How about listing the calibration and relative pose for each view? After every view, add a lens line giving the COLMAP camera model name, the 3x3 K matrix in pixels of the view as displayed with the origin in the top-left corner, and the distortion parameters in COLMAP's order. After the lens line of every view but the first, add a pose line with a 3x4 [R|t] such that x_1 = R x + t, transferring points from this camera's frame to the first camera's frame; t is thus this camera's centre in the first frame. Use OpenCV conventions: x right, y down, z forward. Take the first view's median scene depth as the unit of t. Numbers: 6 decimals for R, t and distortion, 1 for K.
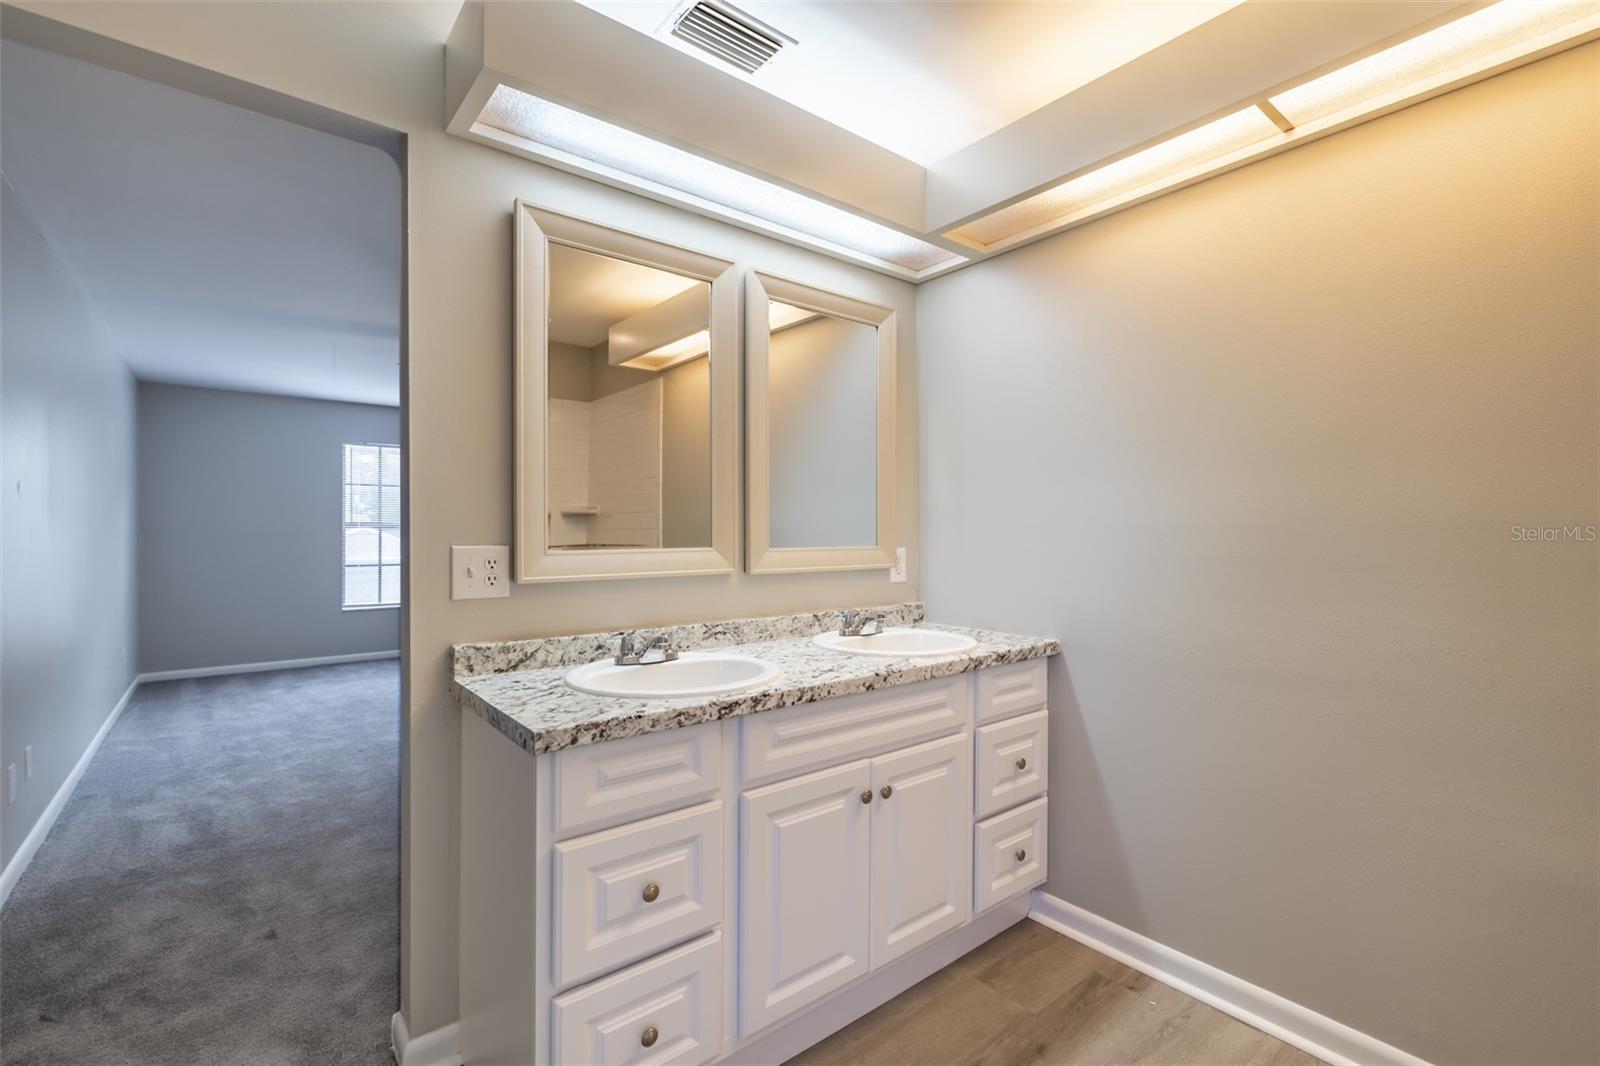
lens RADIAL K [[693.8, 0, 803.7], [0, 693.8, 523.7], [0, 0, 1]] dist [0.000083, -0.000090]
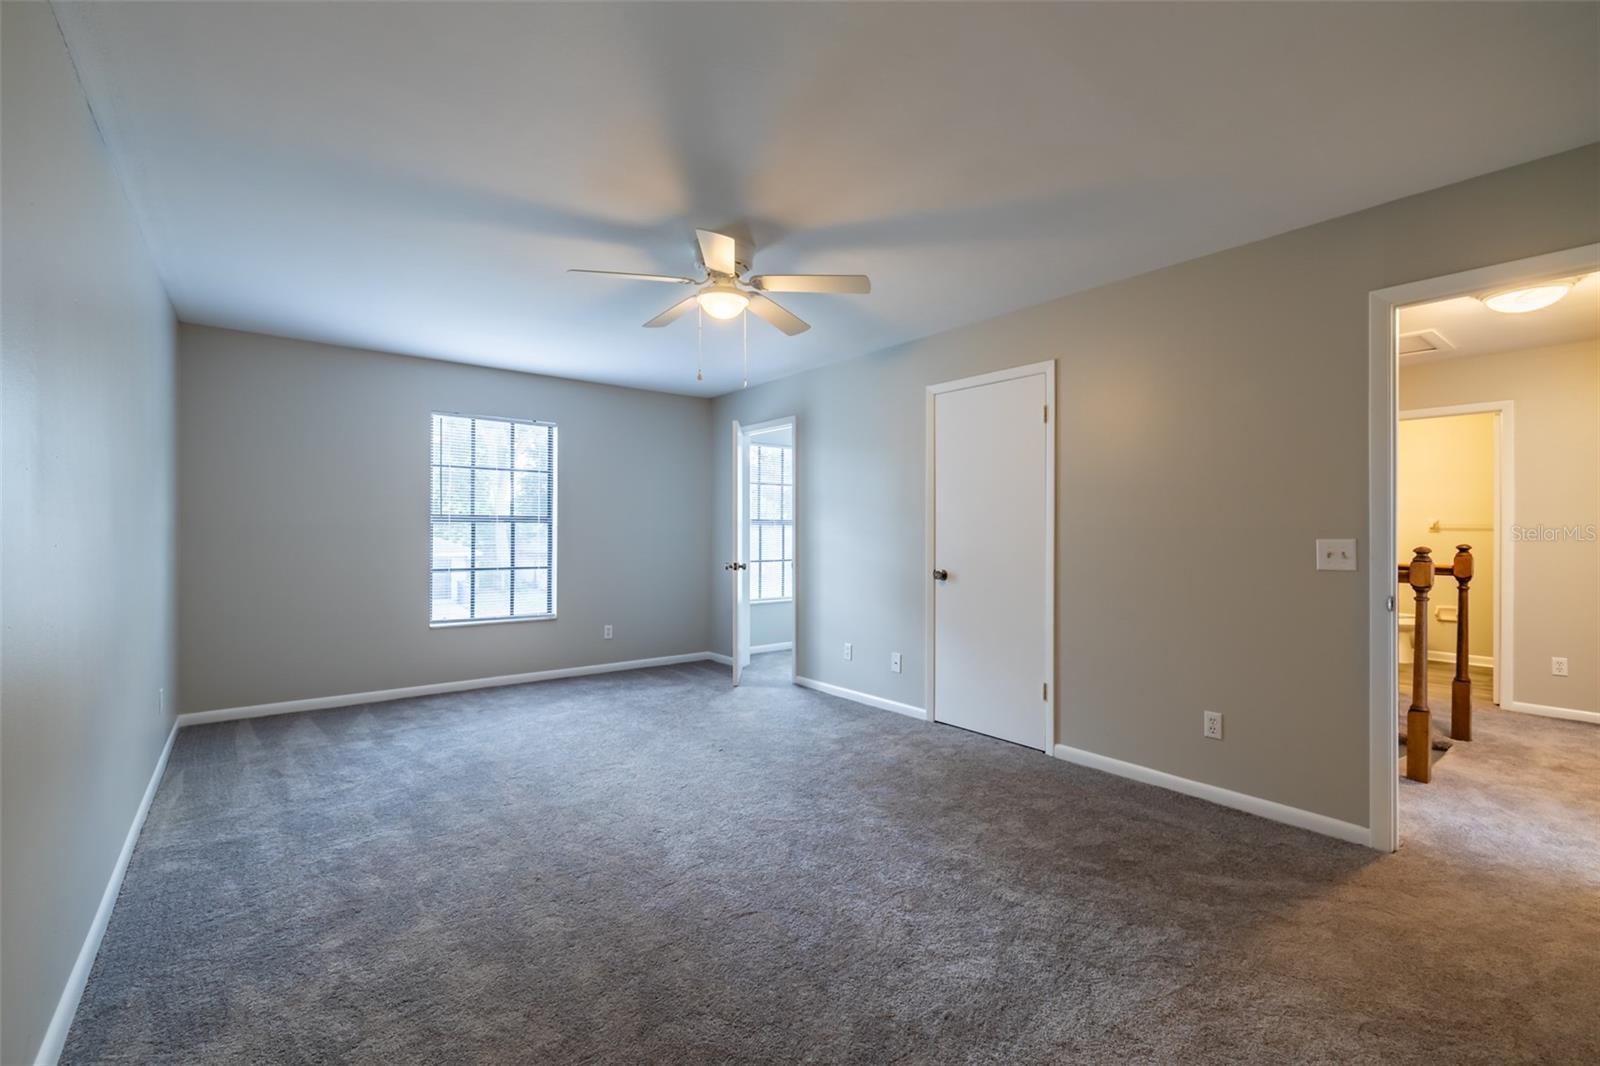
lens RADIAL K [[693.8, 0, 792.4], [0, 693.8, 530.9], [0, 0, 1]] dist [0.000083, -0.000090]
pose [[0.999599, 0.010452, -0.026314, -0.293578], [-0.010133, 0.999874, 0.012207, 0.003661], [0.026439, -0.011936, 0.999579, 0.286153]]
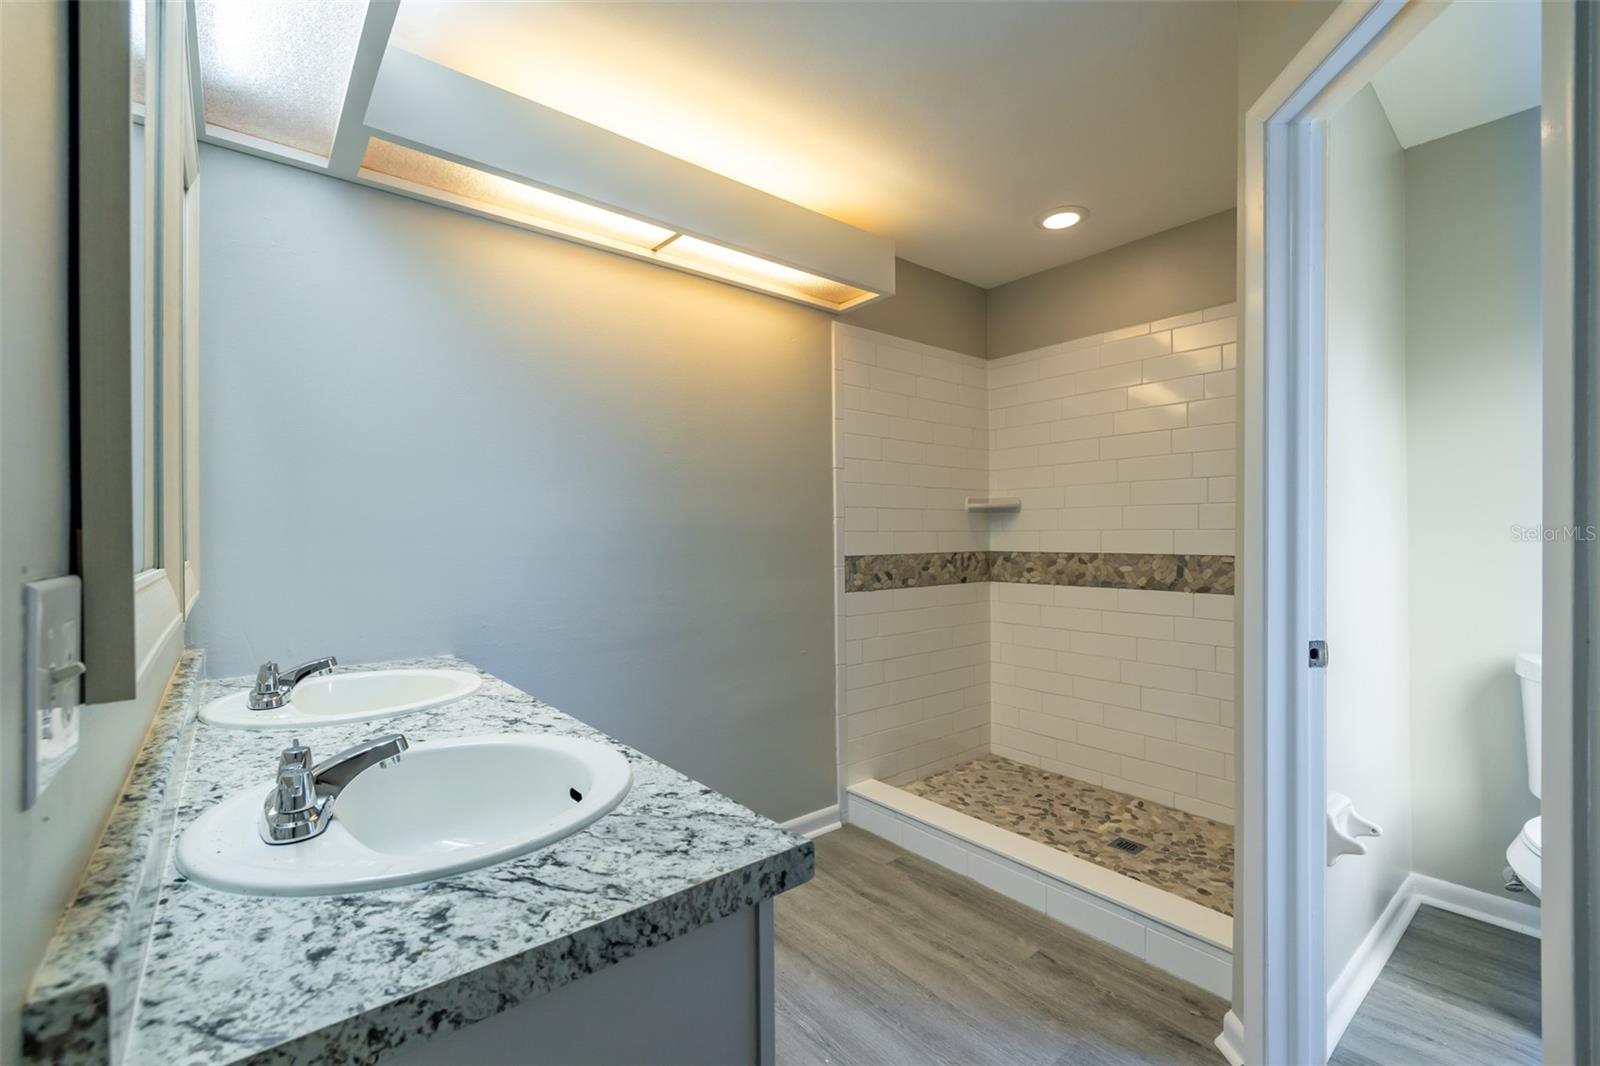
lens RADIAL K [[693.8, 0, 799.1], [0, 693.8, 533.7], [0, 0, 1]] dist [0.000083, -0.000090]
pose [[-0.002924, 0.002031, 0.999994, -0.821586], [-0.001218, 0.999997, -0.002035, 0.014240], [-0.999995, -0.001224, -0.002921, 0.807980]]
